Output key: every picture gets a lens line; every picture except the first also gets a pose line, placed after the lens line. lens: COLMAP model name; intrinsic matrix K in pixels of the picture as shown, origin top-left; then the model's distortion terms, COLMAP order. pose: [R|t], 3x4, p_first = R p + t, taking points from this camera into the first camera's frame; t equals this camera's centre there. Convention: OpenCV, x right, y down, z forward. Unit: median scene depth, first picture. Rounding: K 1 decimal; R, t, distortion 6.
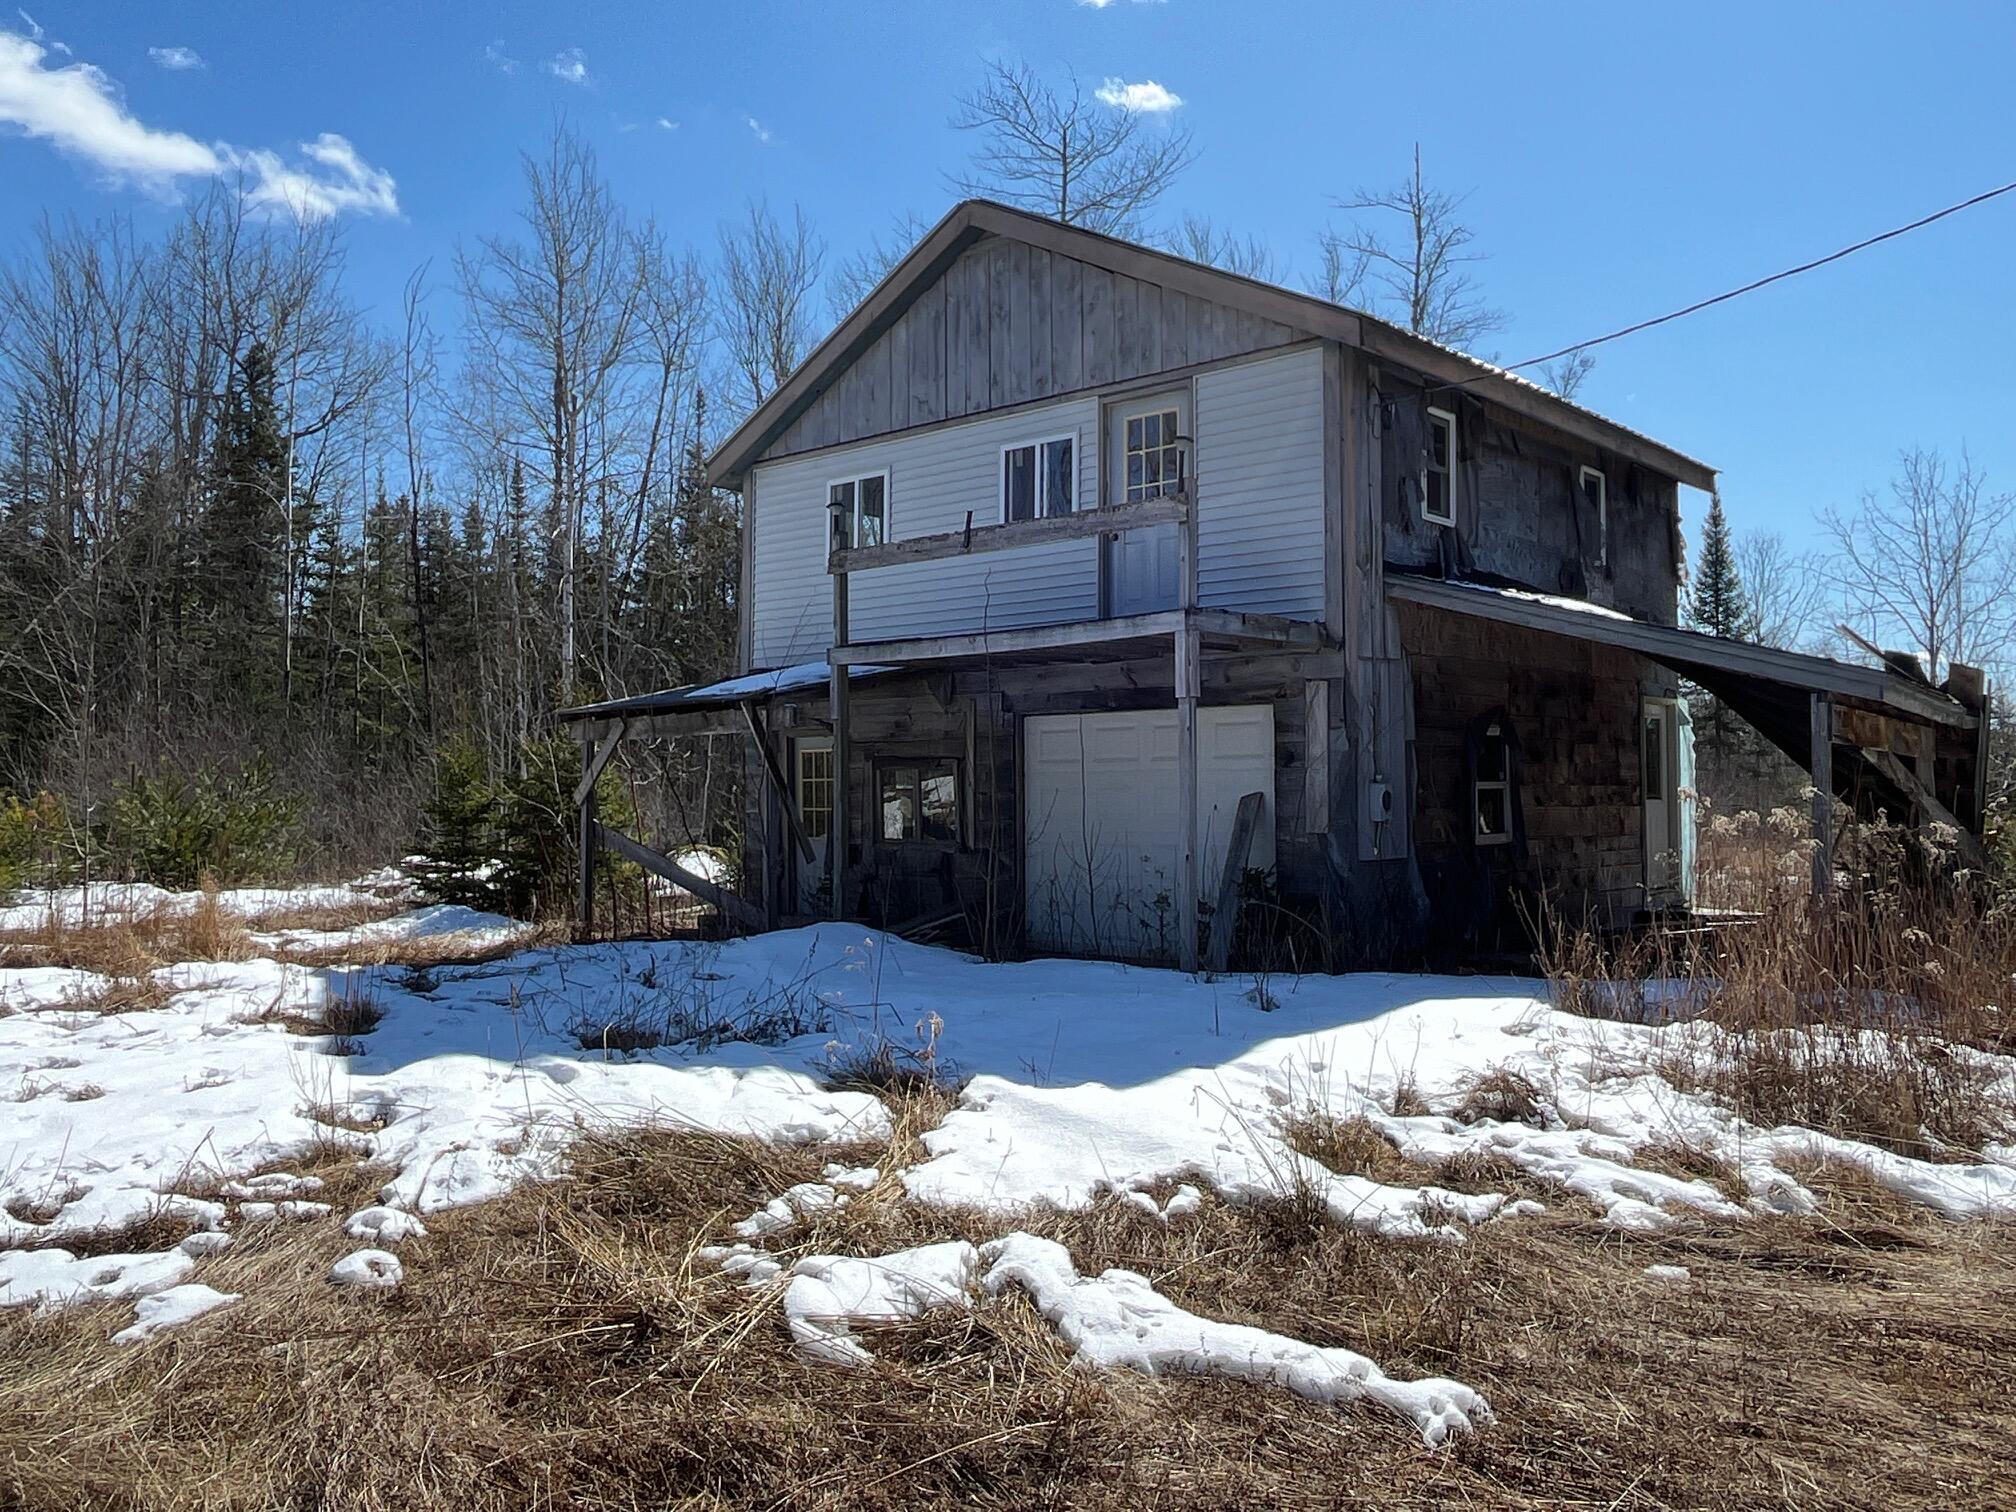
lens RADIAL K [[1504.3, 0, 1008.0], [0, 1504.3, 756.0], [0, 0, 1]] dist [-0.000885, 0.000428]
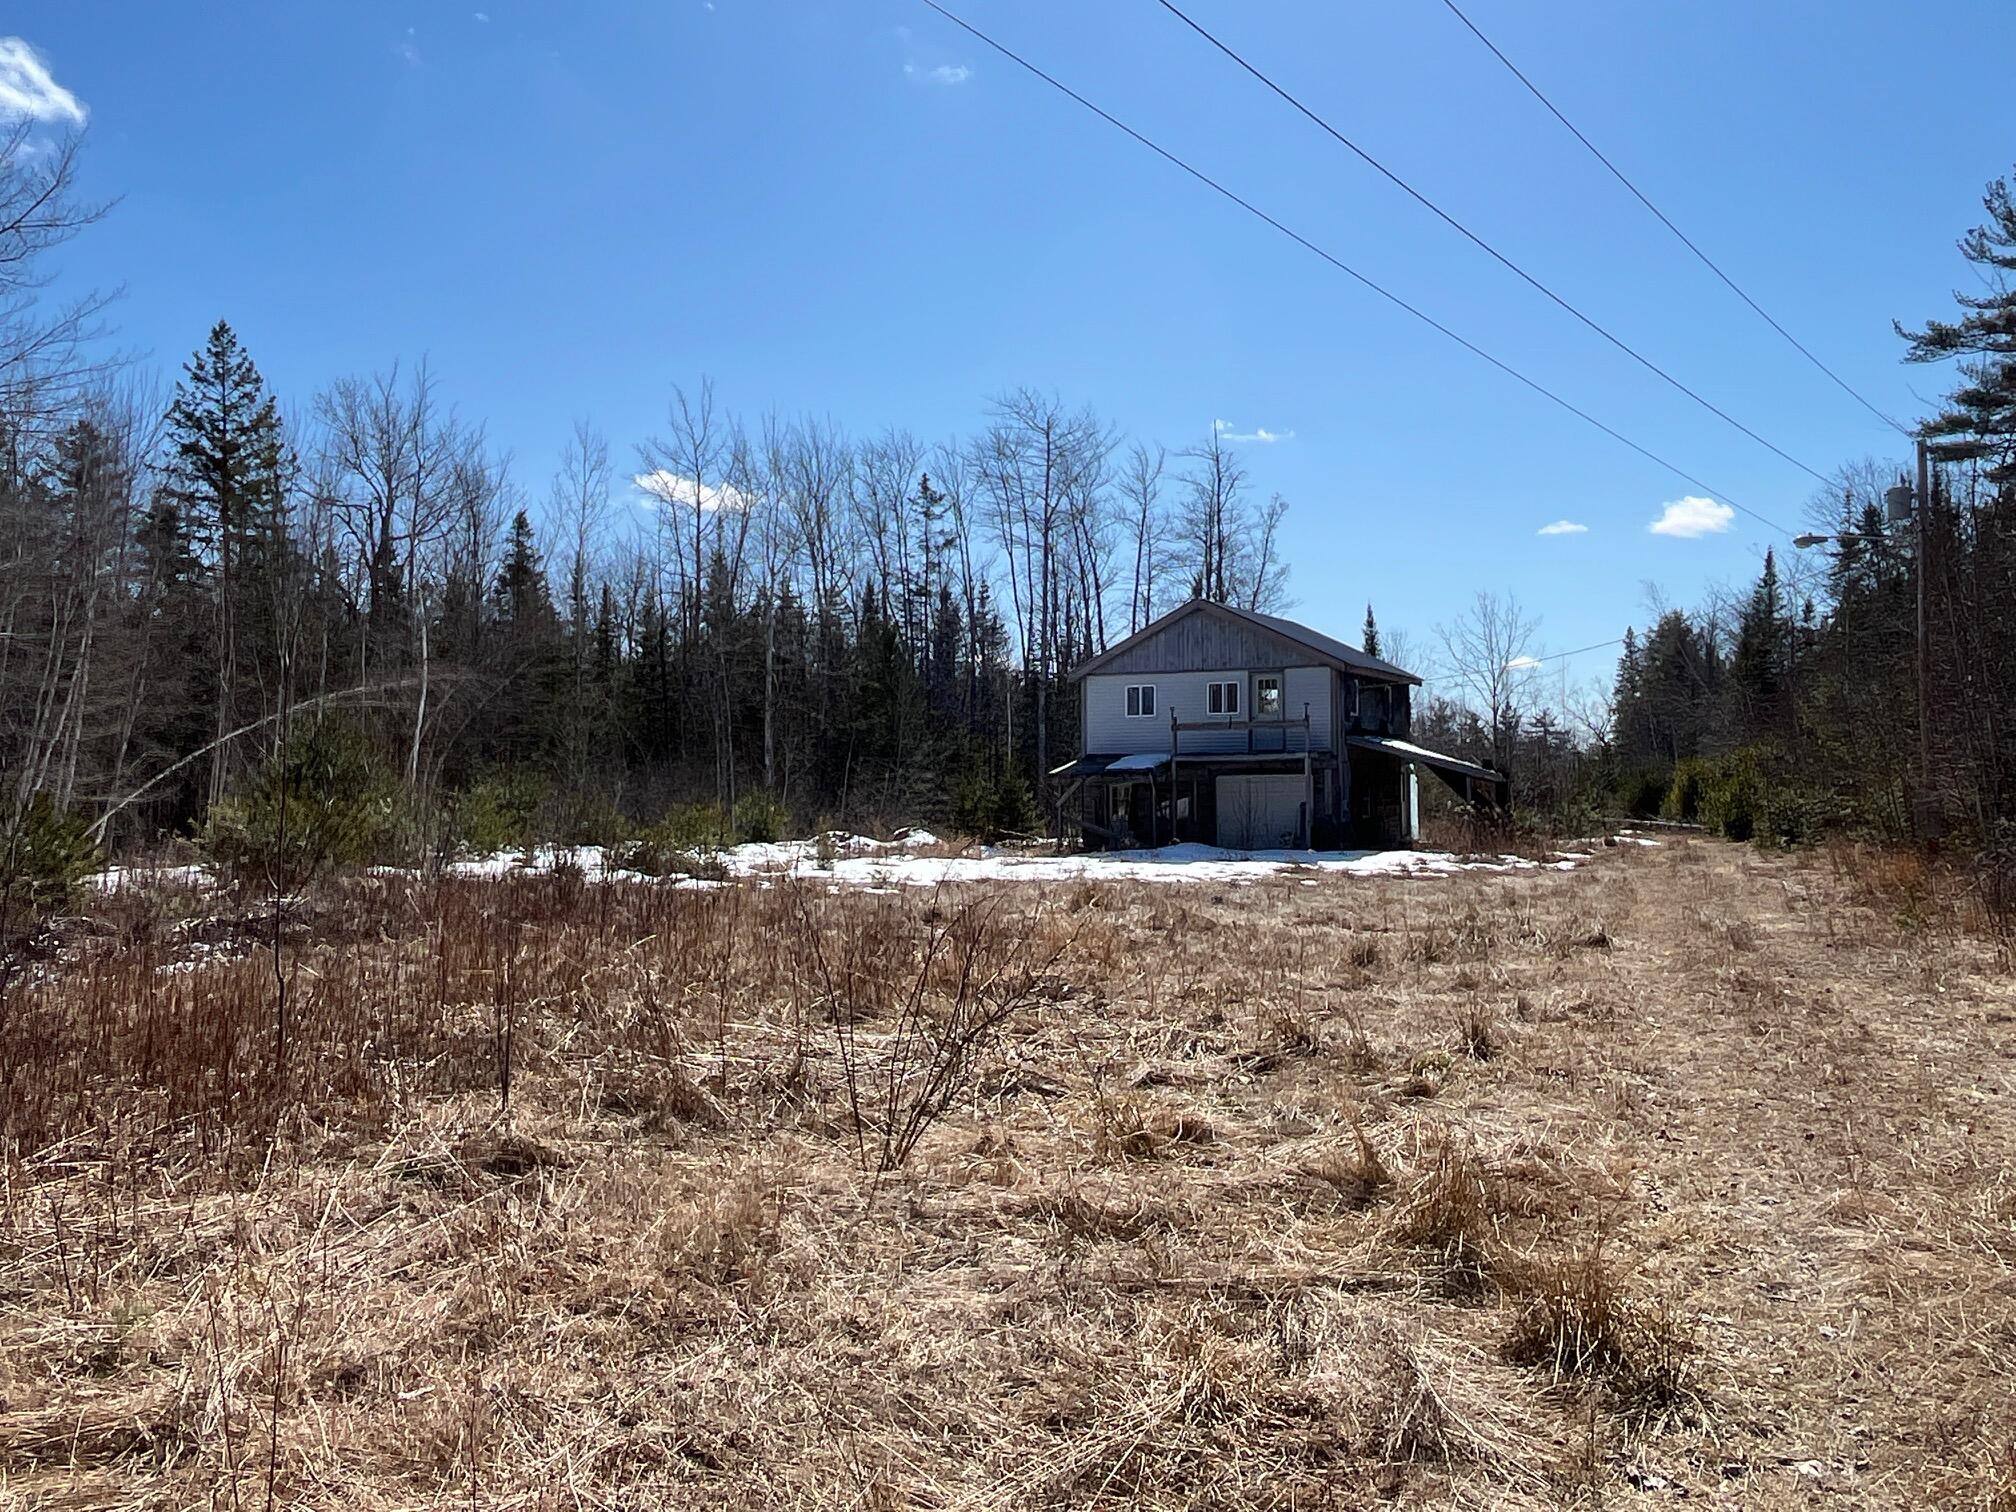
lens RADIAL K [[1504.3, 0, 1008.0], [0, 1504.3, 756.0], [0, 0, 1]] dist [-0.000885, 0.000428]
pose [[0.971462, -0.000962, 0.237195, -1.095878], [0.000664, 0.999999, 0.001335, -0.070991], [-0.237196, -0.001139, 0.971461, -1.772613]]
